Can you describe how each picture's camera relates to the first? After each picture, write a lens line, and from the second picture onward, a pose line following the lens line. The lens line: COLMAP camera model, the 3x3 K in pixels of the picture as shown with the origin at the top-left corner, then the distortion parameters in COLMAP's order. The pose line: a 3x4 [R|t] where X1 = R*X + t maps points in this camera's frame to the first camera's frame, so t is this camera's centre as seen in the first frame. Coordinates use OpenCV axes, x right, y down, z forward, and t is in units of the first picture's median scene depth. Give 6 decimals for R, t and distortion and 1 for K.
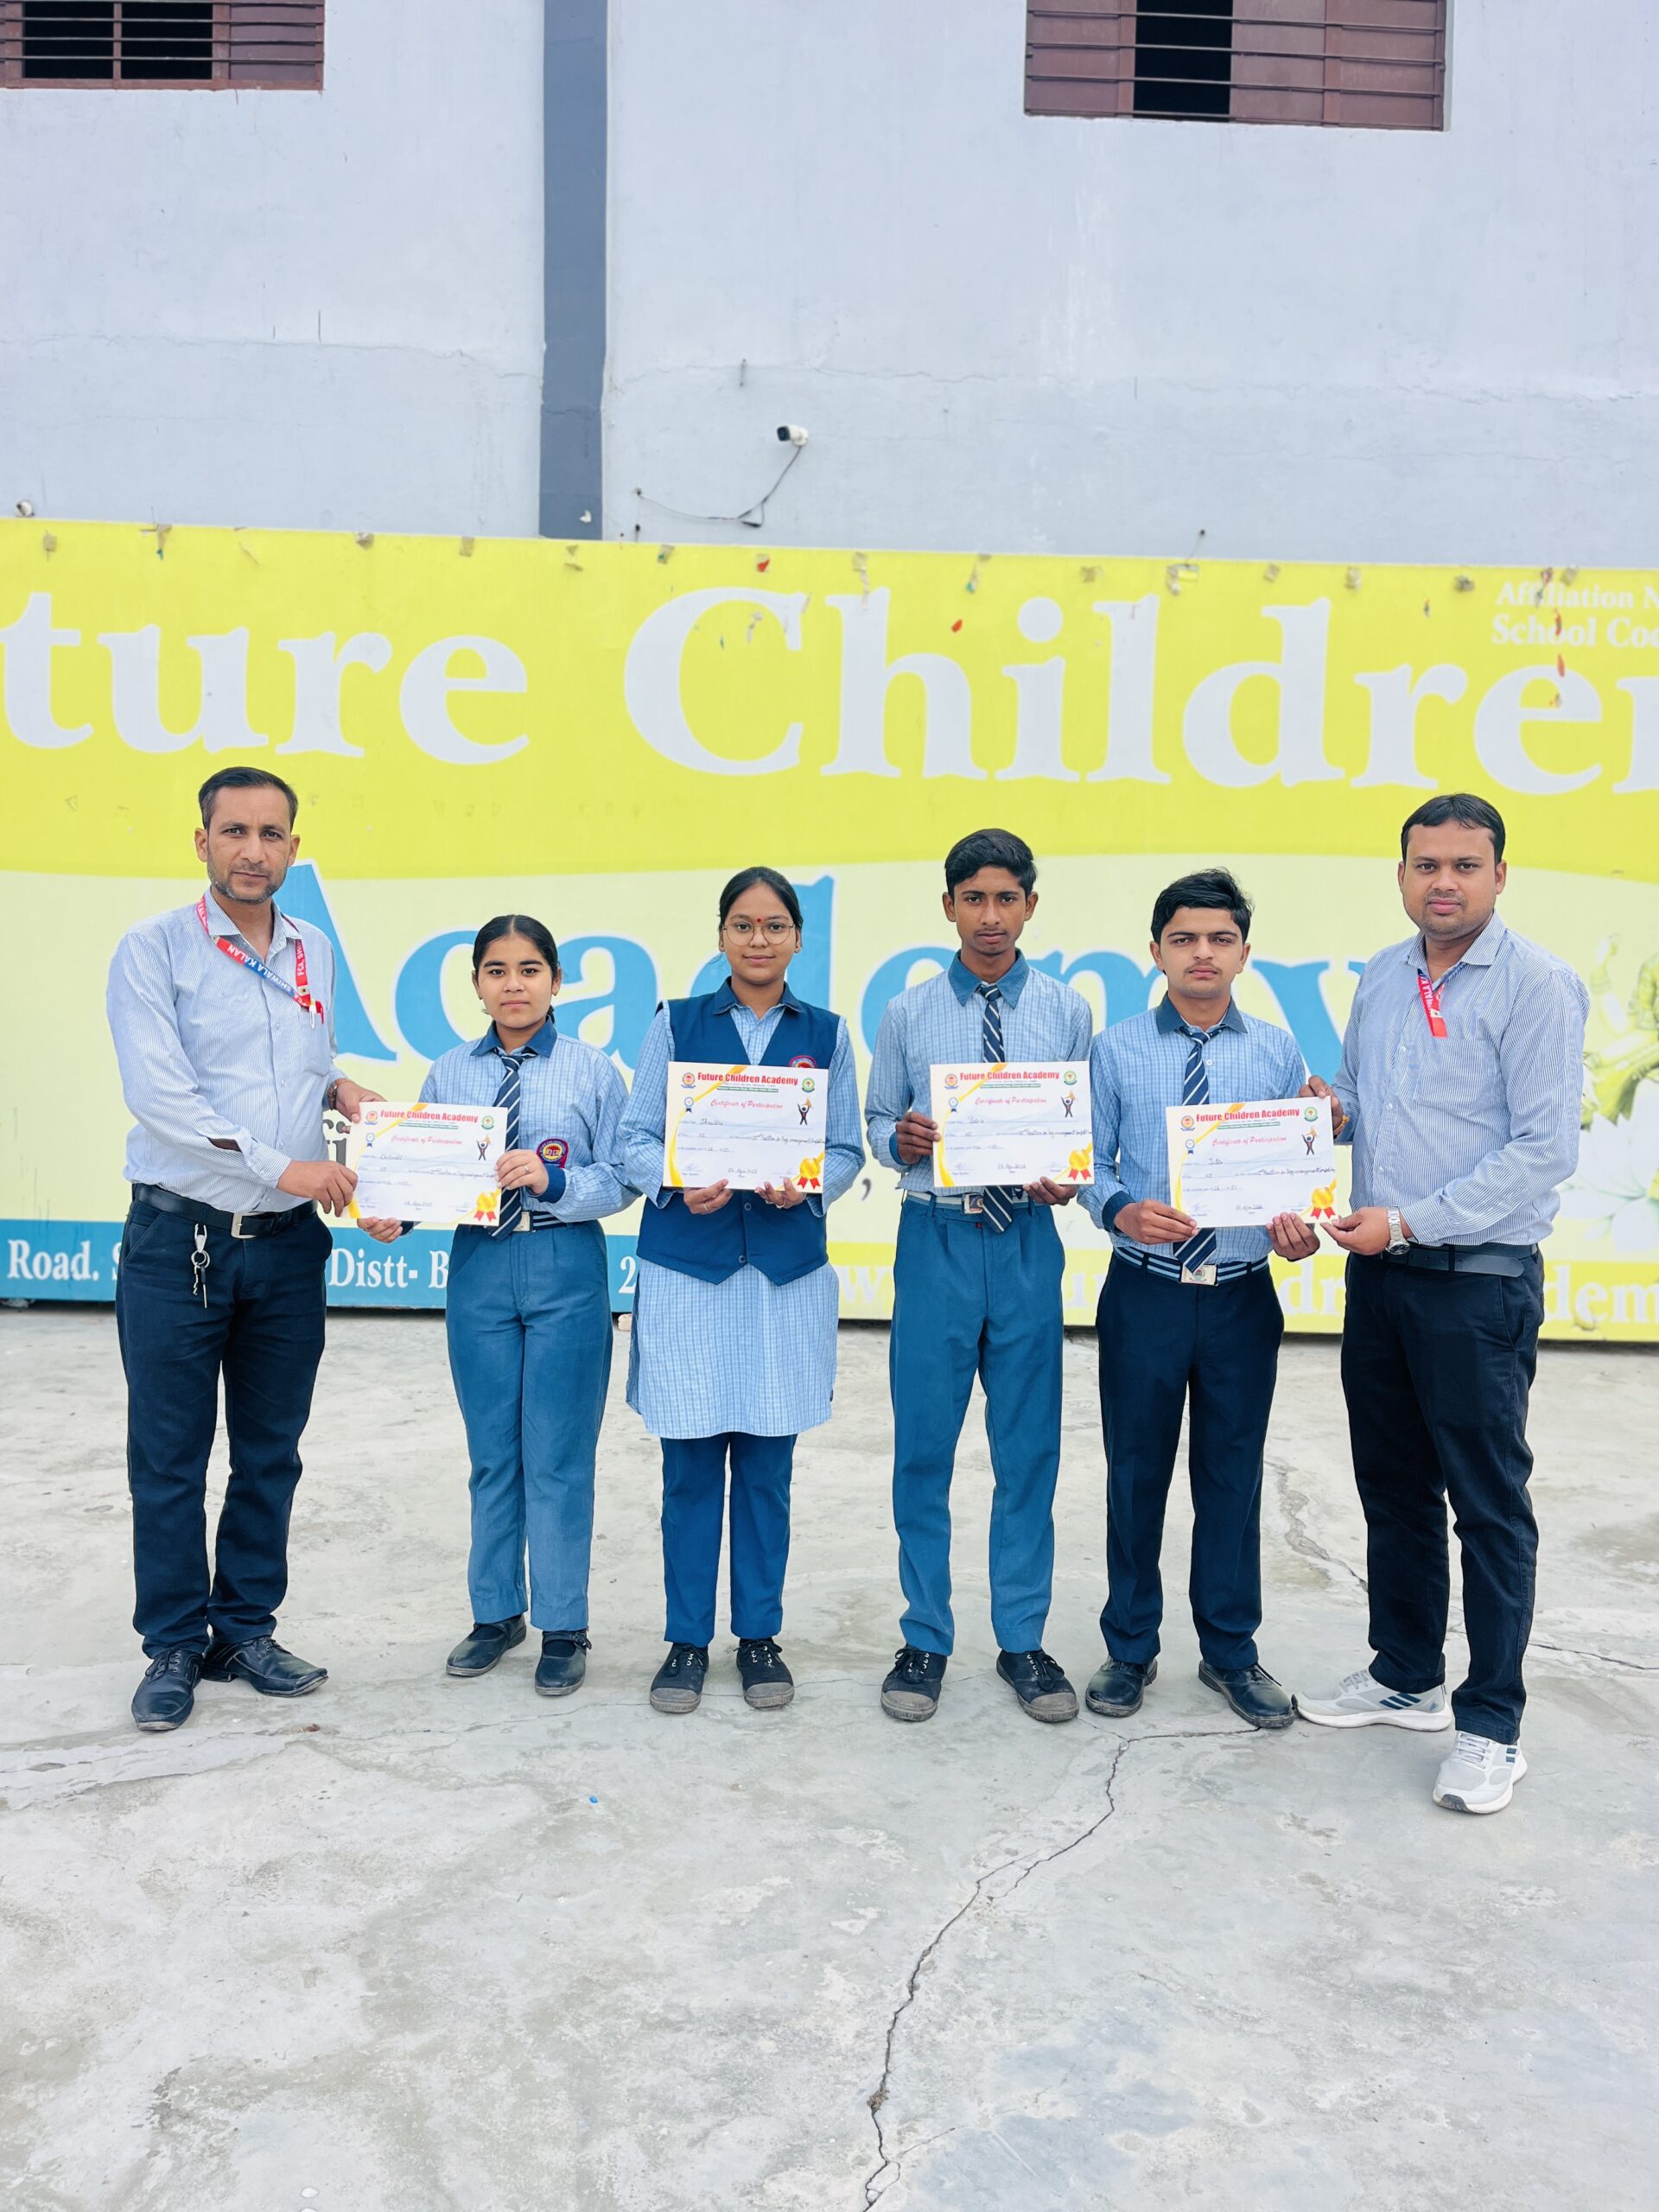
lens RADIAL K [[1706.7, 0, 832.7], [0, 1706.7, 1116.9], [0, 0, 1]] dist [0.099141, -0.143760]
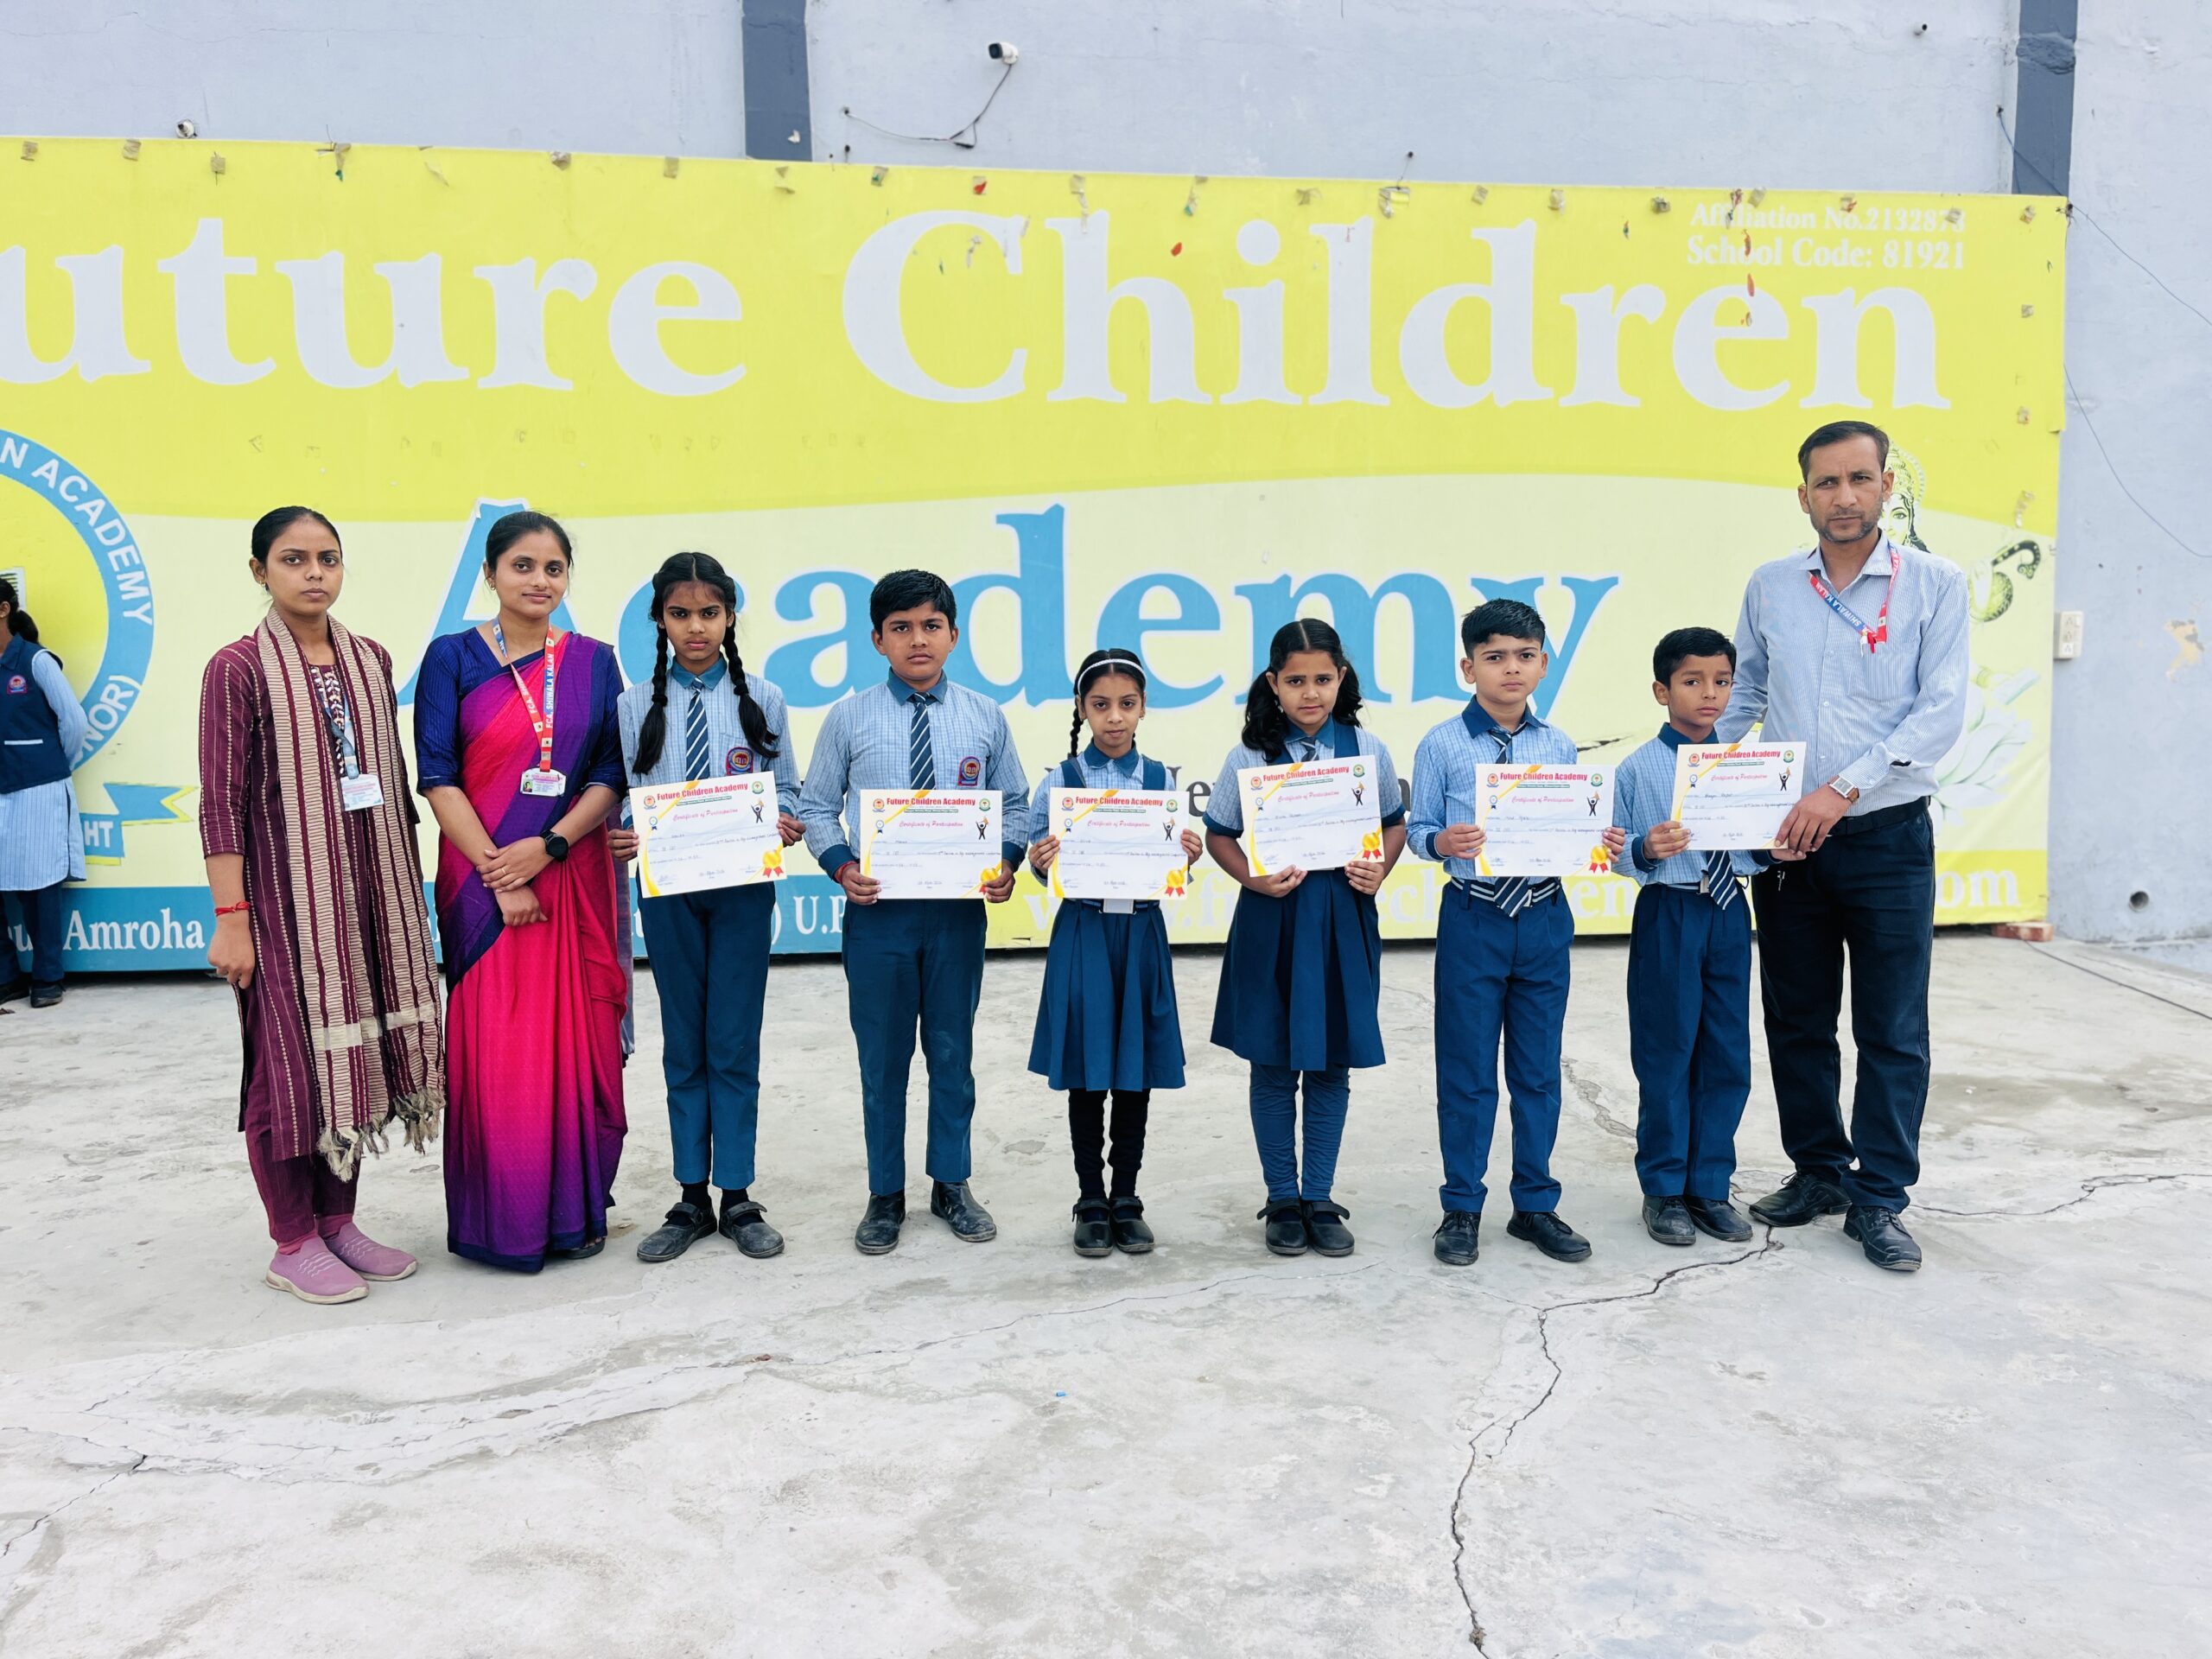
lens RADIAL K [[1714.3, 0, 1113.8], [0, 1714.3, 829.3], [0, 0, 1]] dist [0.099347, -0.139874]
pose [[0.992505, -0.043455, 0.114213, -0.210225], [0.038656, 0.998288, 0.043900, 0.011117], [-0.115925, -0.039156, 0.992486, -0.011651]]
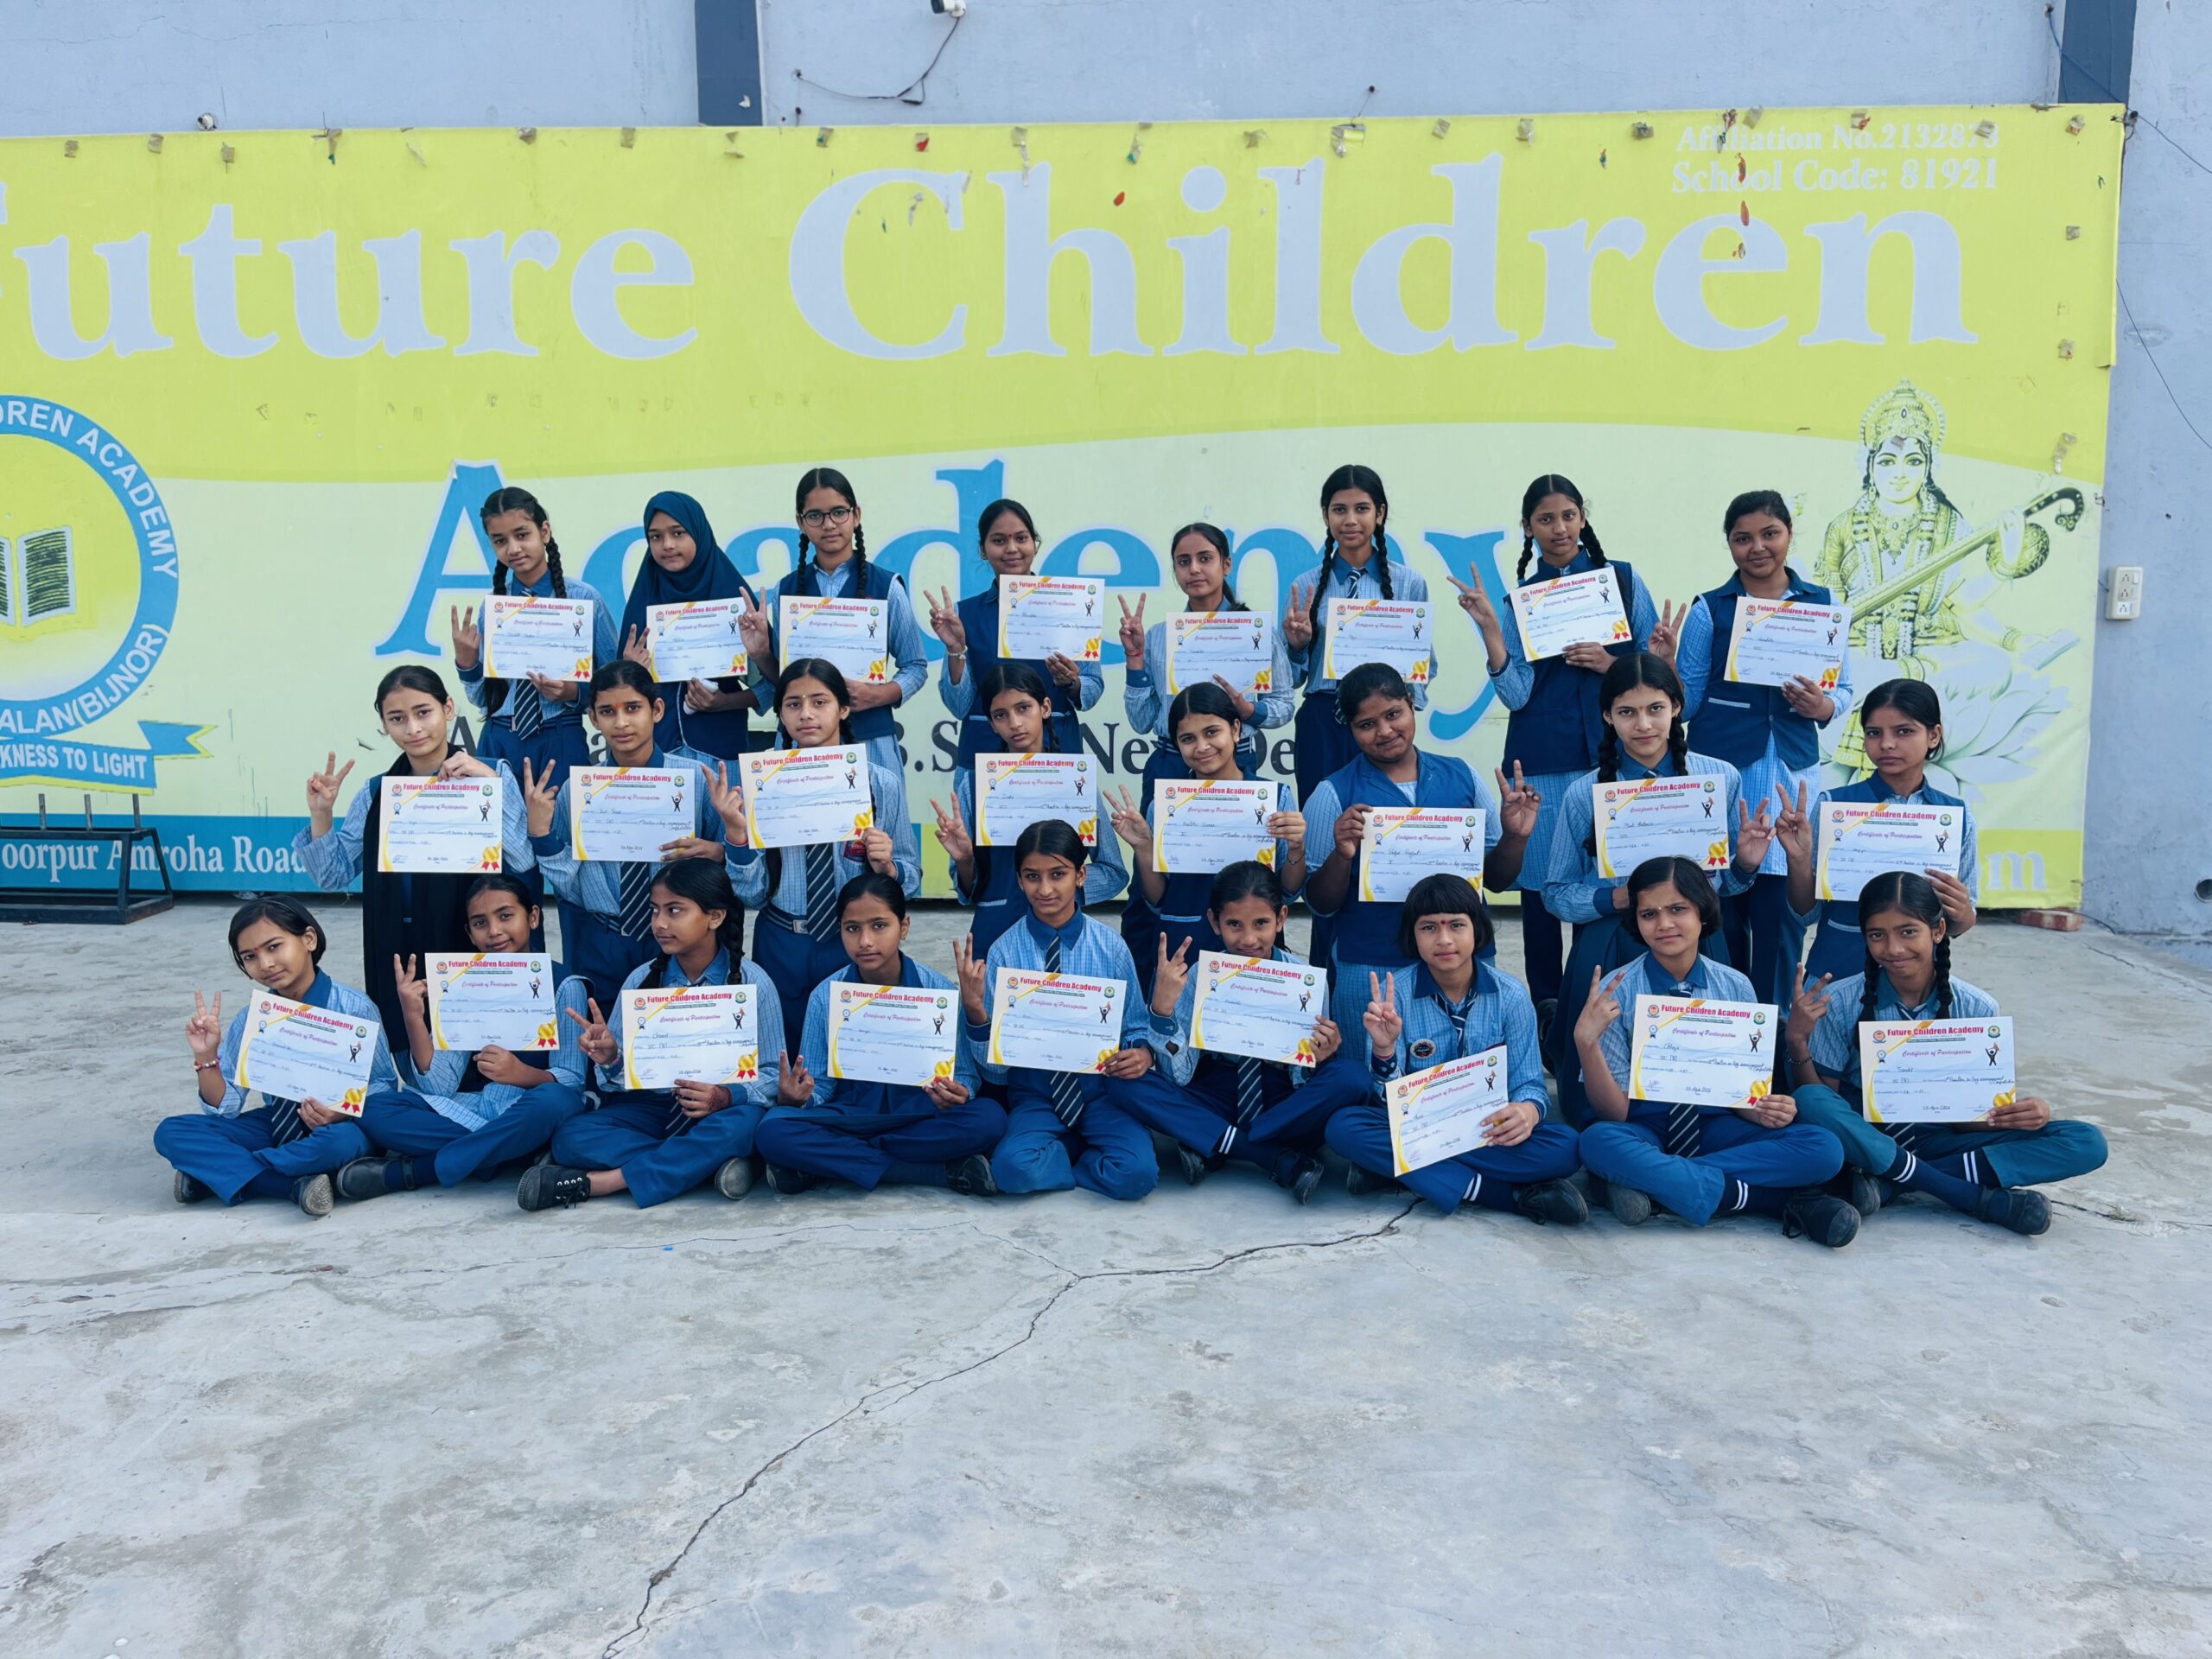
lens RADIAL K [[1717.1, 0, 1096.3], [0, 1717.1, 835.7], [0, 0, 1]] dist [0.090148, -0.127972]
pose [[0.997402, -0.017934, -0.069767, 0.275292], [0.022934, 0.997174, 0.071544, 0.016394], [0.068287, -0.072959, 0.994994, -0.035114]]
